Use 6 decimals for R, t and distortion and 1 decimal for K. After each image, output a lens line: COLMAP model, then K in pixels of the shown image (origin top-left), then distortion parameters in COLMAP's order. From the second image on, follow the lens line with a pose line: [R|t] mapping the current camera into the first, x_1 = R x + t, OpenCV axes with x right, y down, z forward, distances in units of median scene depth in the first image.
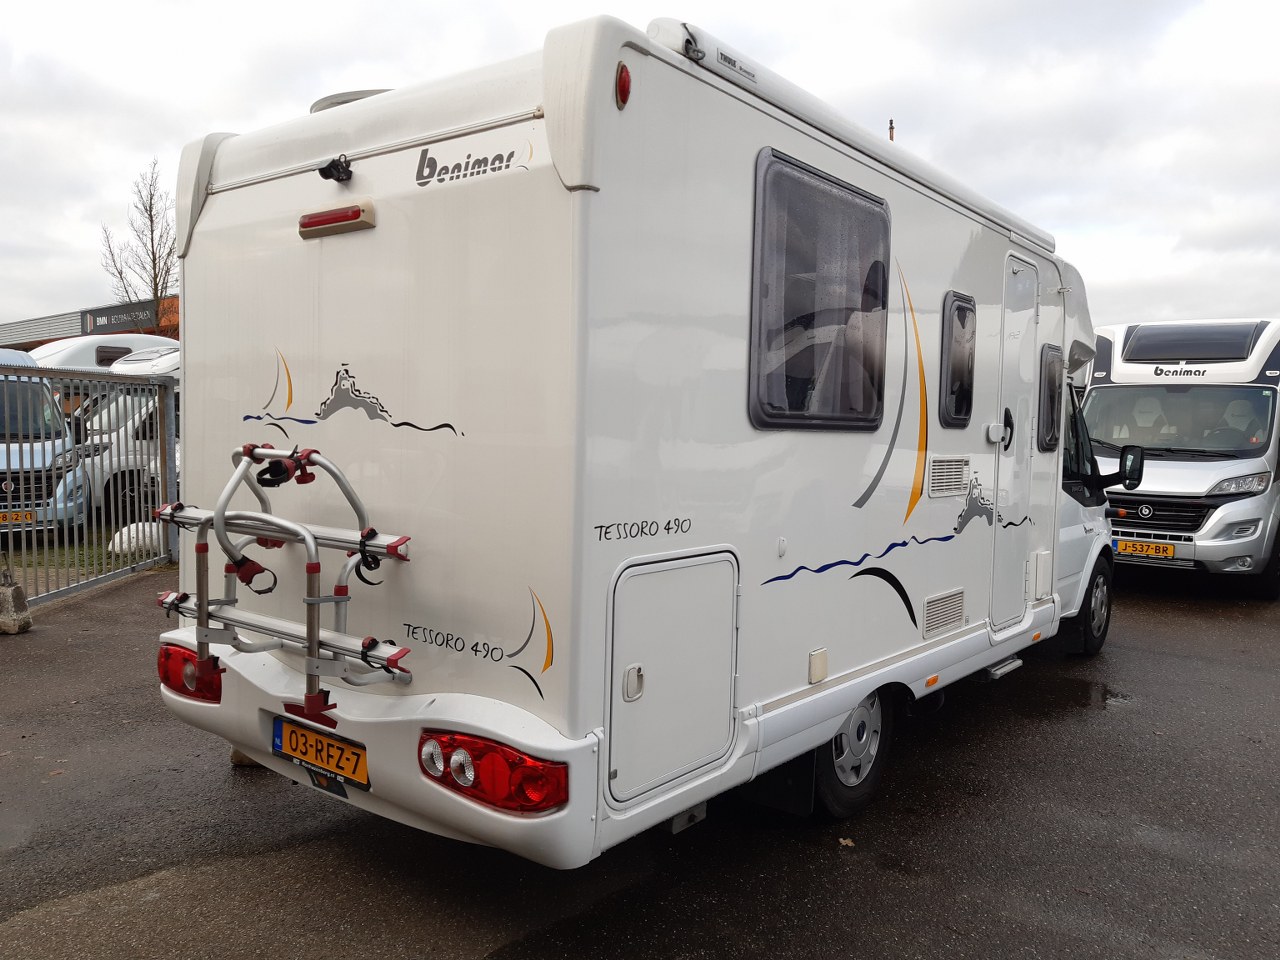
lens RADIAL K [[1004.0, 0, 641.5], [0, 1004.0, 484.3], [0, 0, 1]] dist [0.057066, -0.105176]
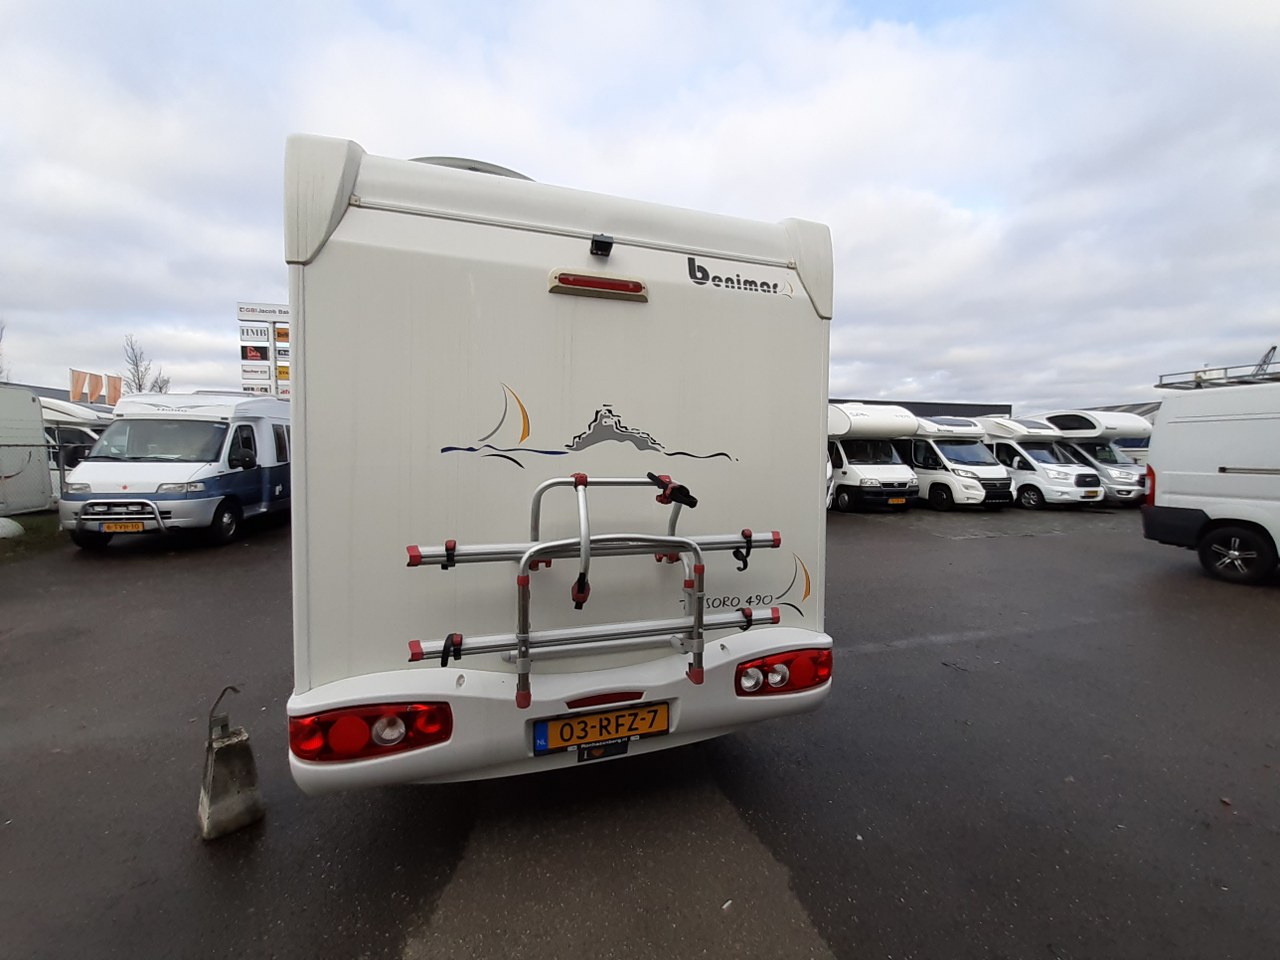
lens RADIAL K [[512.8, 0, 639.6], [0, 512.8, 473.1], [0, 0, 1]] dist [-0.007158, -0.003901]
pose [[0.550969, -0.045967, 0.833259, -0.796057], [0.049896, 0.998510, 0.022090, -0.048795], [-0.833033, 0.029405, 0.552441, 0.627252]]
